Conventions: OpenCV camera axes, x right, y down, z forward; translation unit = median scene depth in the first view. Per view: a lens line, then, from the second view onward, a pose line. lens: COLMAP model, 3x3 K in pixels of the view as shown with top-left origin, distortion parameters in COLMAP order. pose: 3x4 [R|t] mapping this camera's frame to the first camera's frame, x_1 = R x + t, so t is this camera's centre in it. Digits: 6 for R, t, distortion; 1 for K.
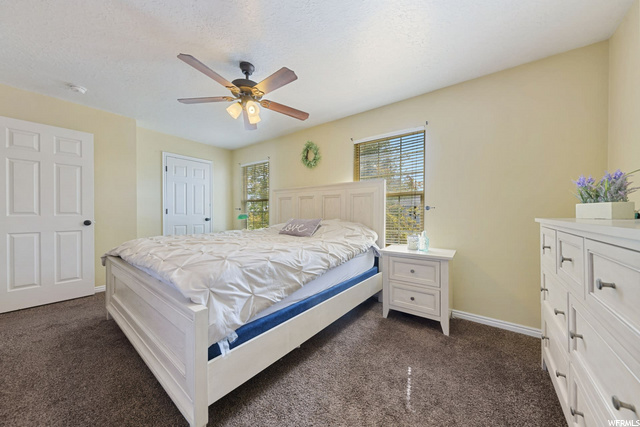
lens RADIAL K [[225.8, 0, 320.0], [0, 225.8, 213.5], [0, 0, 1]] dist [0.009625, -0.006238]
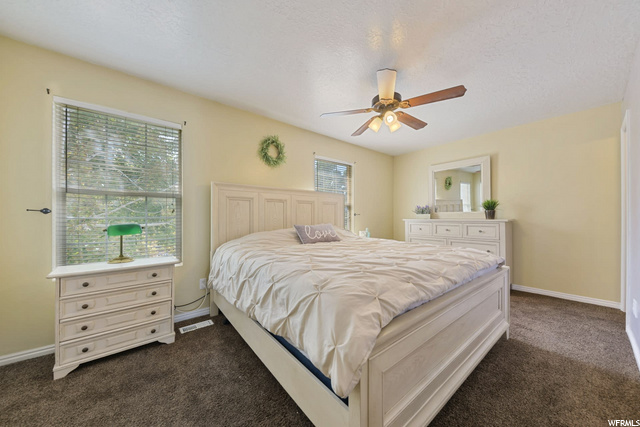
lens RADIAL K [[225.8, 0, 320.0], [0, 225.8, 213.5], [0, 0, 1]] dist [0.009625, -0.006238]
pose [[0.214928, 0.012991, 0.976543, -0.859094], [0.009064, 0.999842, -0.015296, -0.006756], [-0.976588, 0.012139, 0.214776, 0.654347]]
